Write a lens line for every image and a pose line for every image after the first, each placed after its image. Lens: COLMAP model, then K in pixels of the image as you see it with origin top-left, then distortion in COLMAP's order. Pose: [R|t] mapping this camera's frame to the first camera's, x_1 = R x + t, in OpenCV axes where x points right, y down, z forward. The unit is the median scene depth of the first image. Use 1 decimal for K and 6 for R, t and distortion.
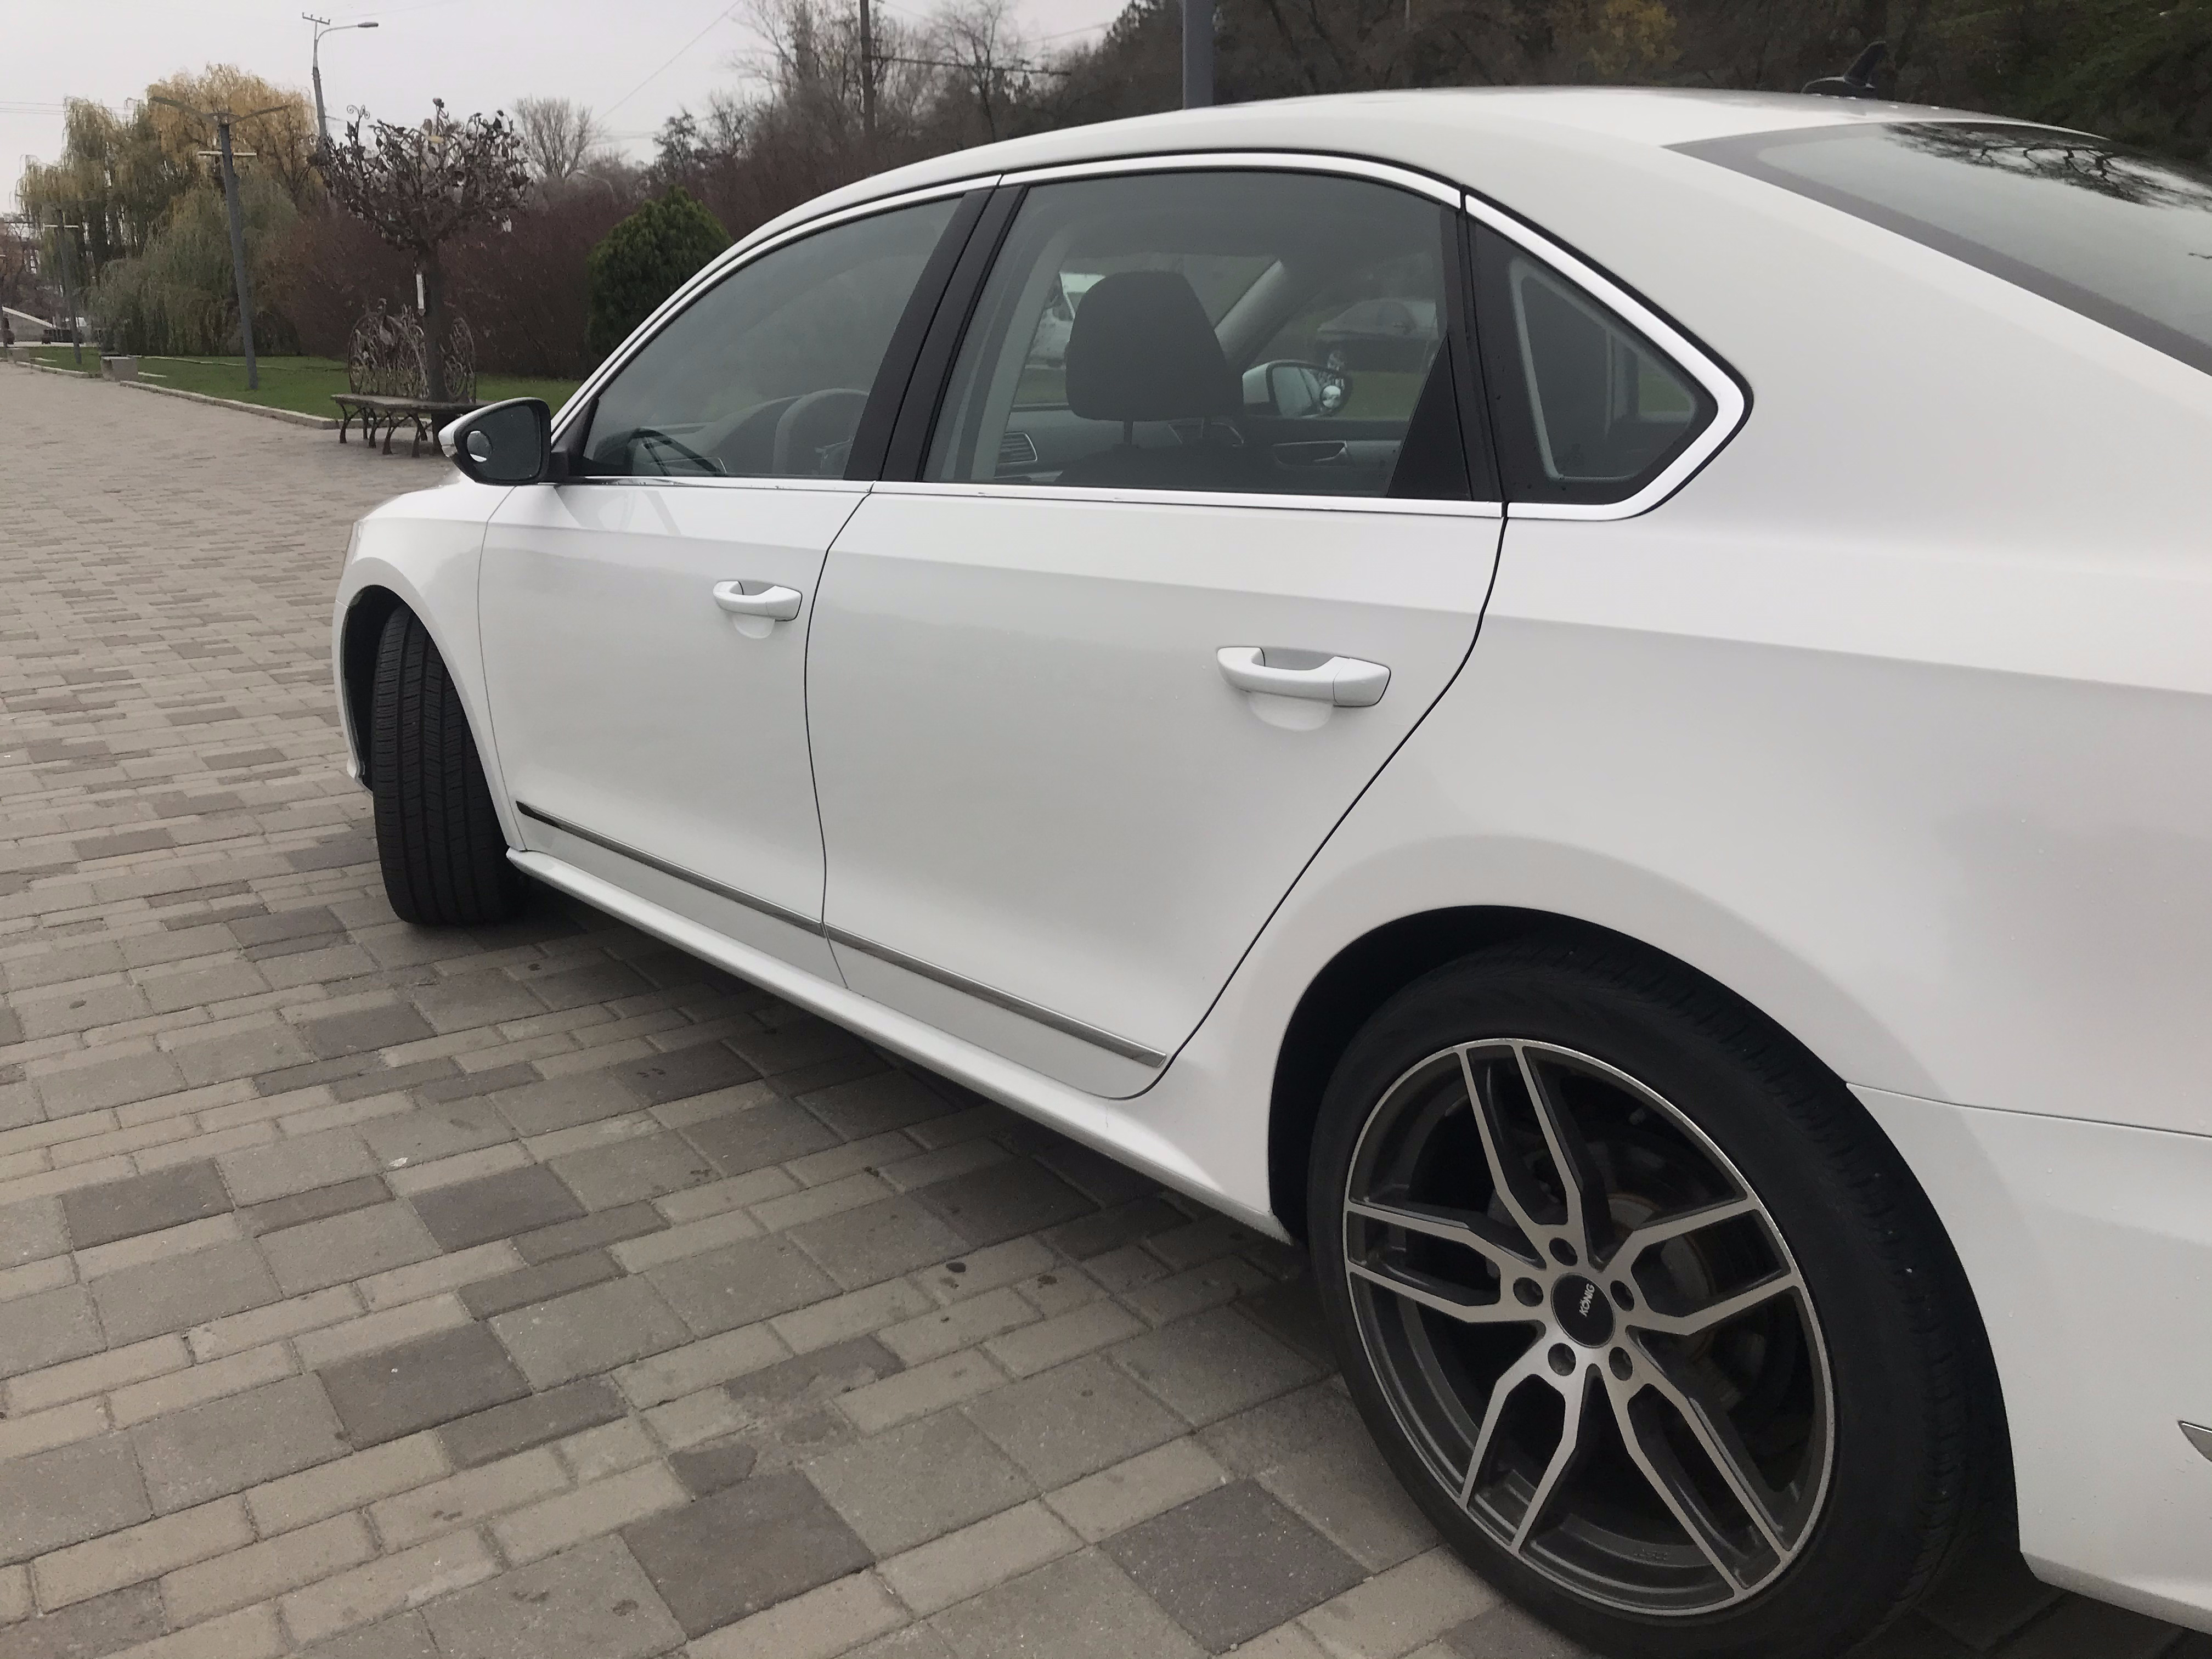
lens RADIAL K [[1829.6, 0, 1113.5], [0, 1829.6, 832.6], [0, 0, 1]] dist [0.020912, -0.012847]
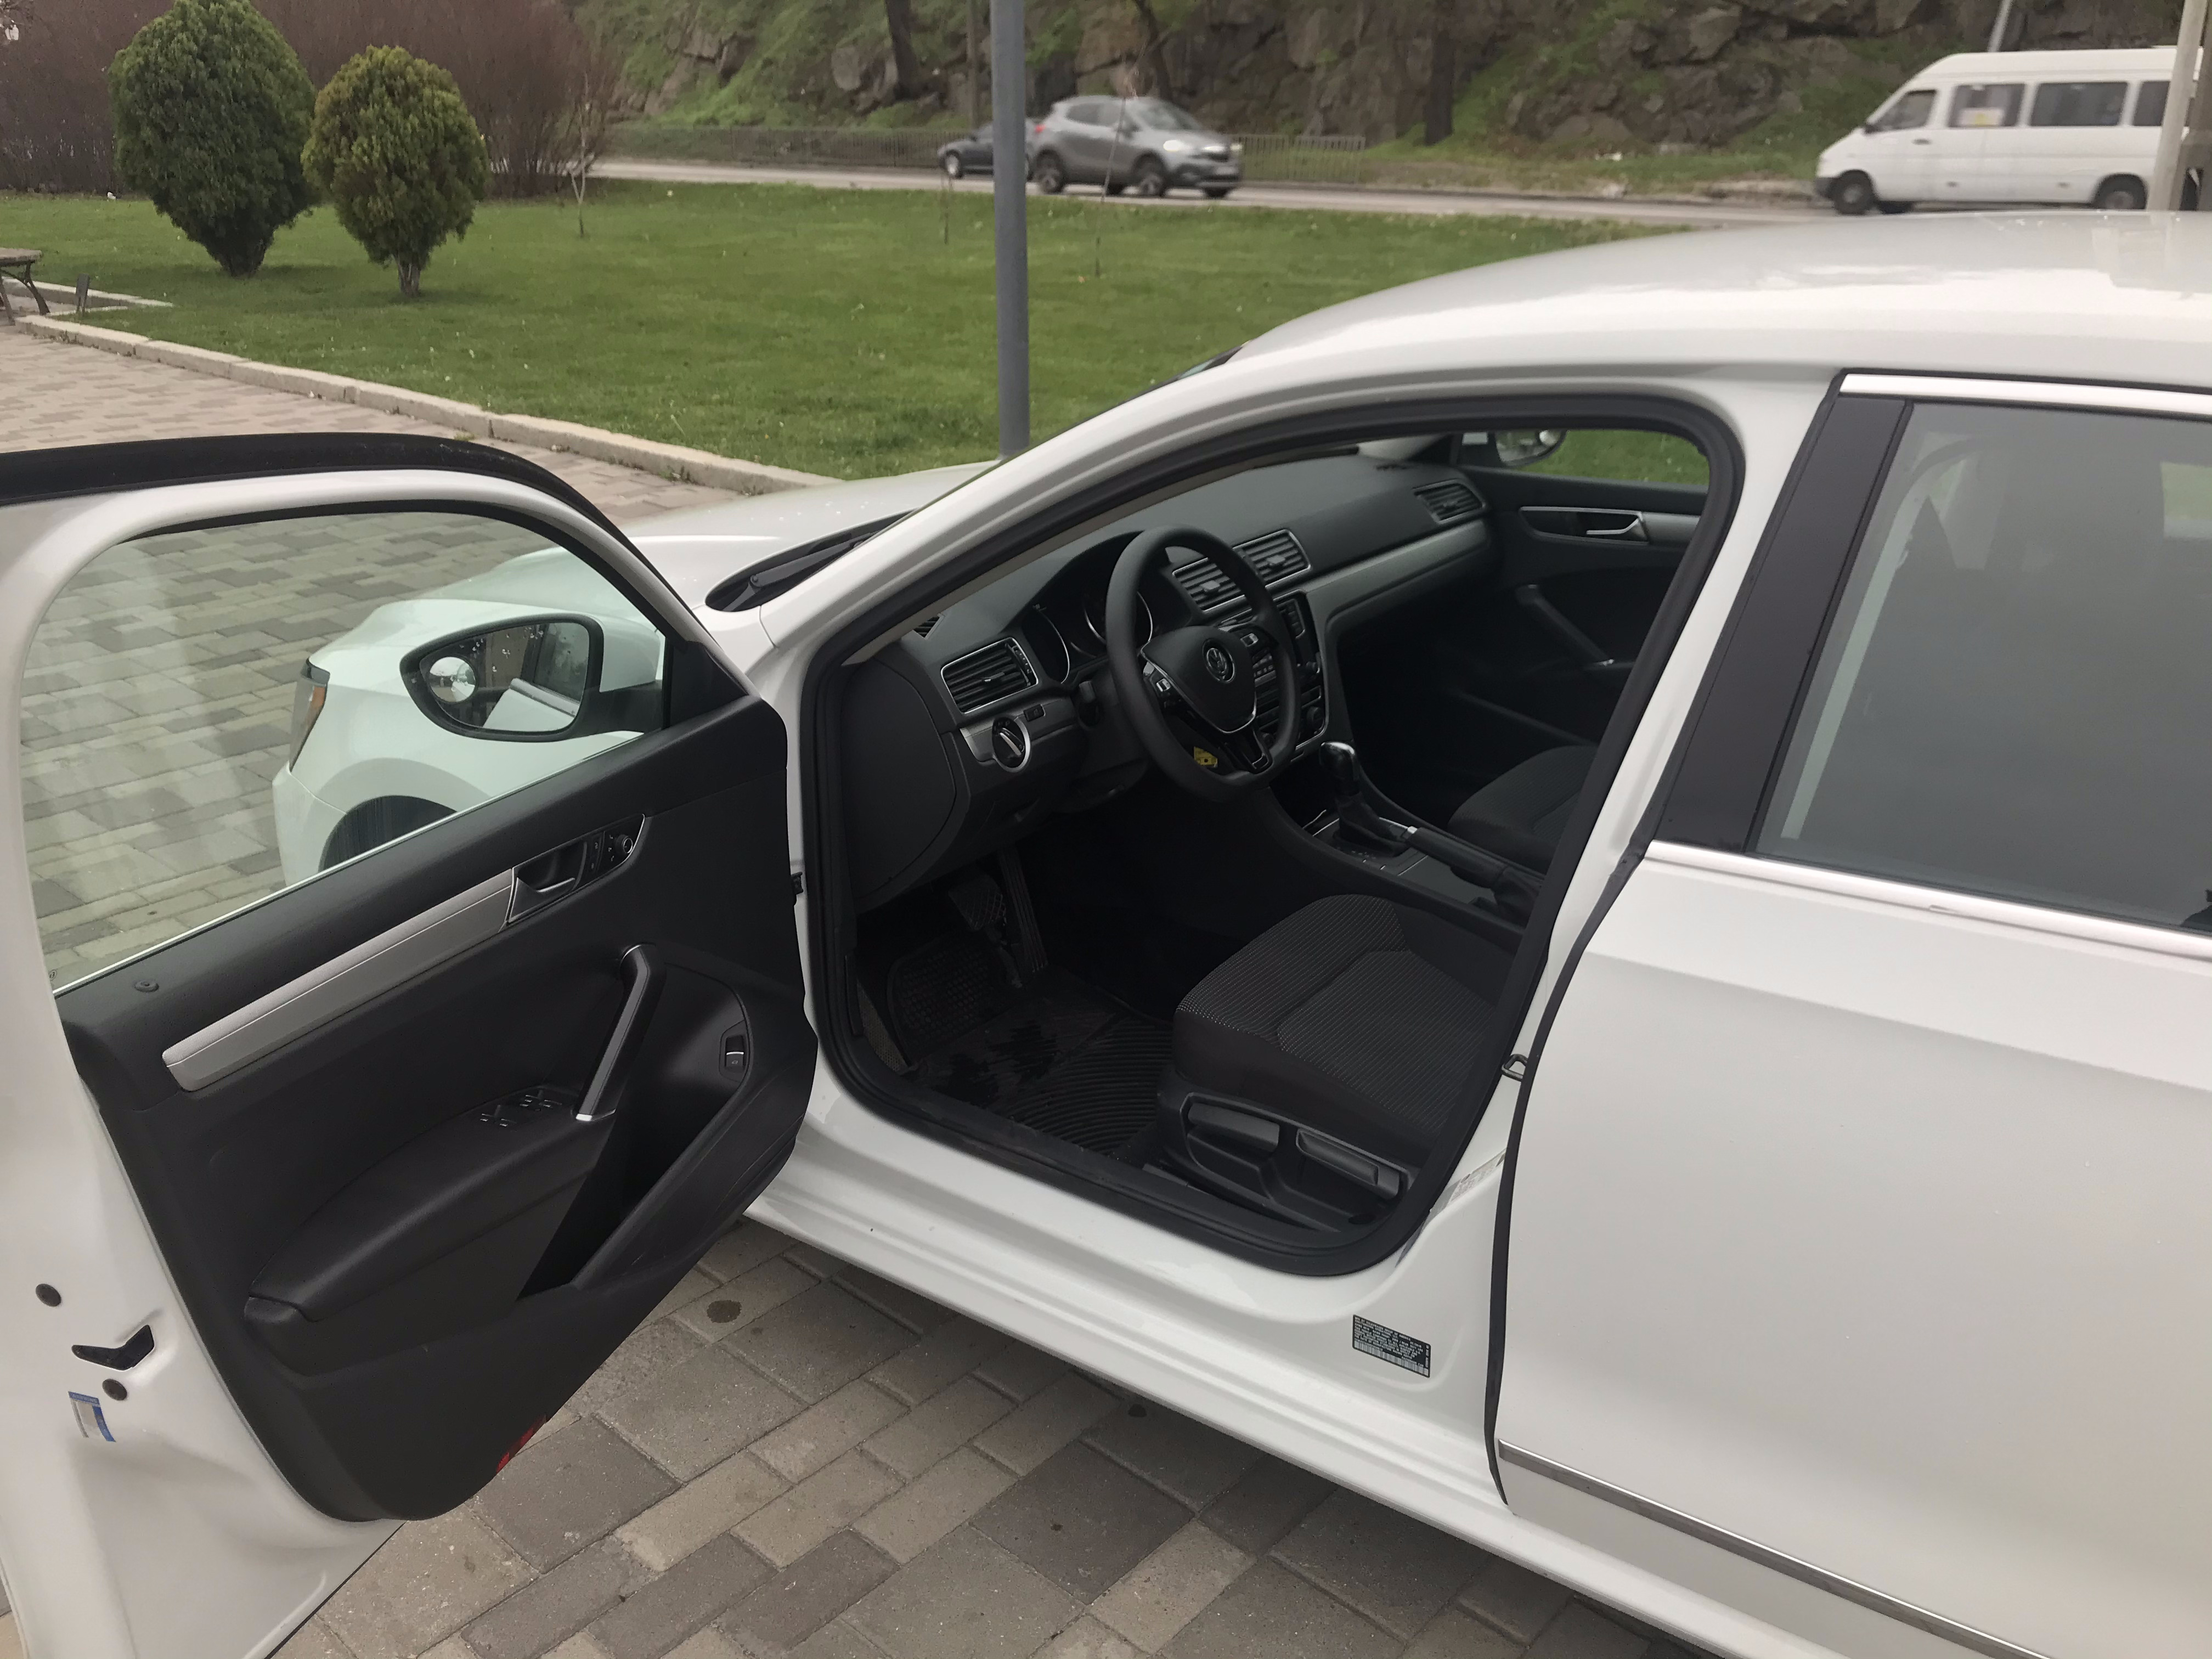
lens RADIAL K [[1829.6, 0, 1095.1], [0, 1829.6, 823.0], [0, 0, 1]] dist [0.020912, -0.012847]
pose [[0.971355, -0.070565, 0.226913, -0.476717], [0.047865, 0.993421, 0.104035, -0.277568], [-0.232762, -0.090194, 0.968342, 0.408141]]
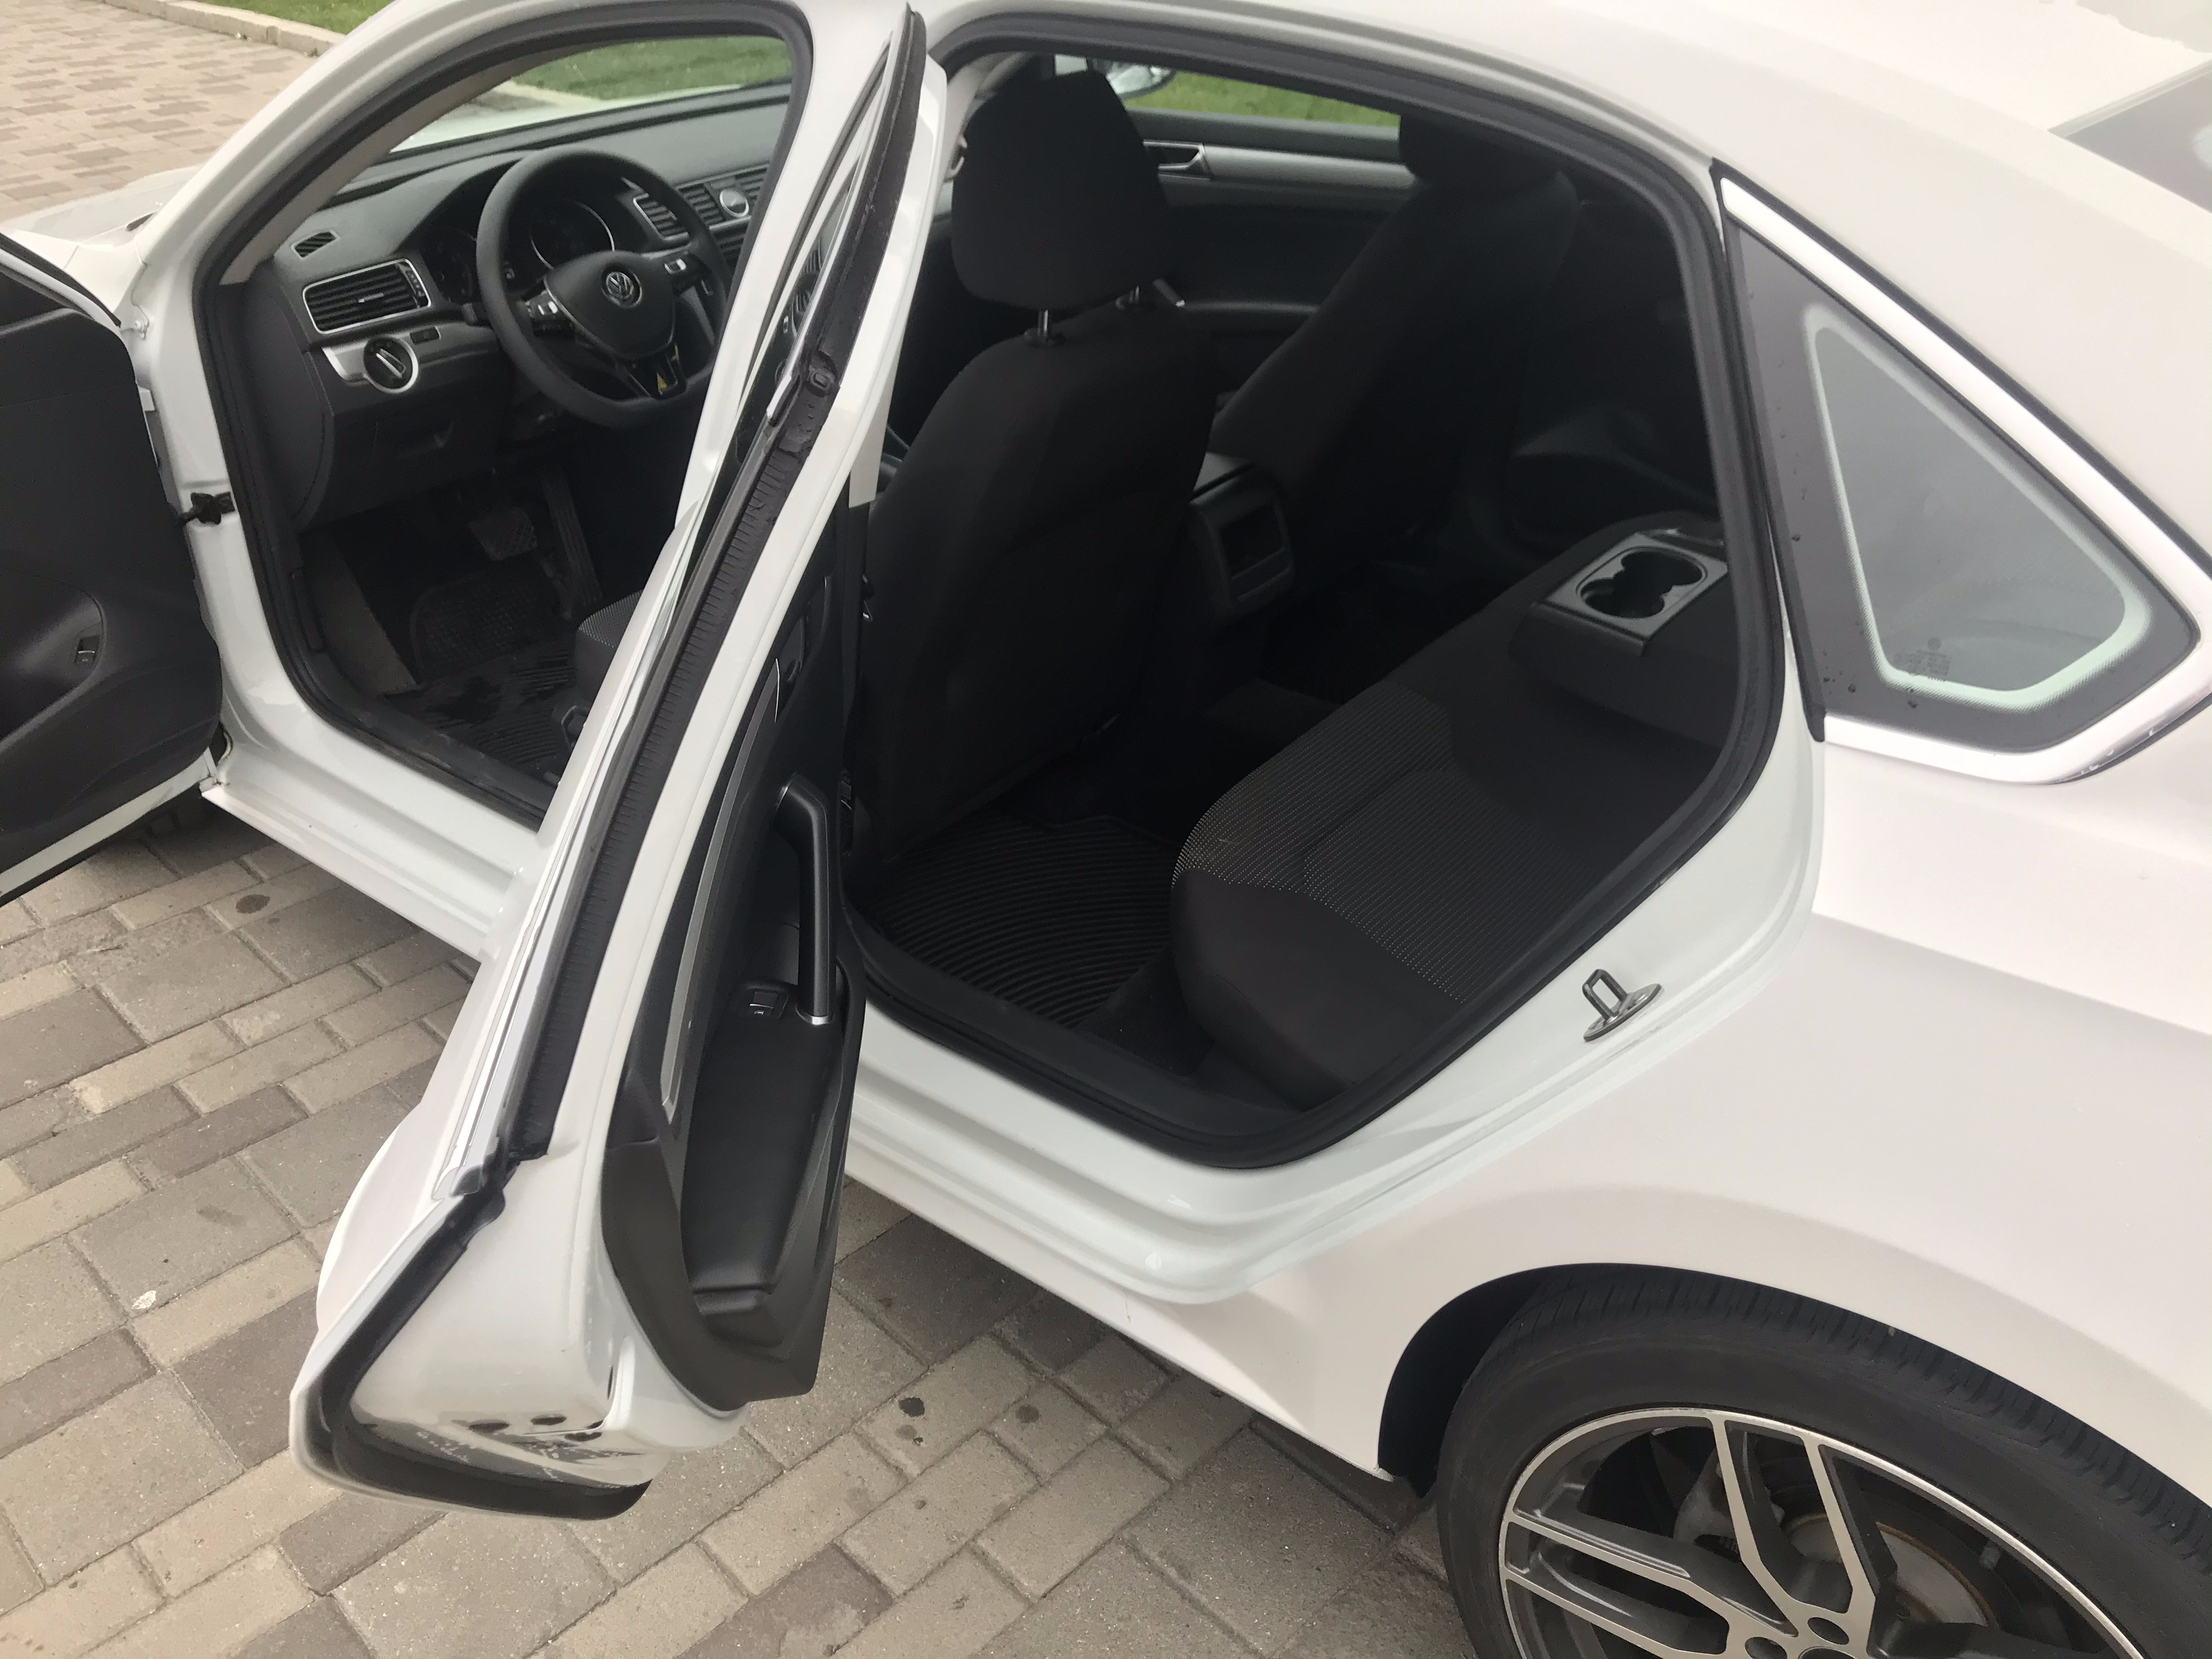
lens RADIAL K [[1829.6, 0, 1104.7], [0, 1829.6, 808.8], [0, 0, 1]] dist [0.020912, -0.012847]
pose [[0.982889, -0.087013, 0.162353, -0.113049], [0.041779, 0.963731, 0.263584, -0.237017], [-0.179400, -0.252291, 0.950876, 0.274347]]
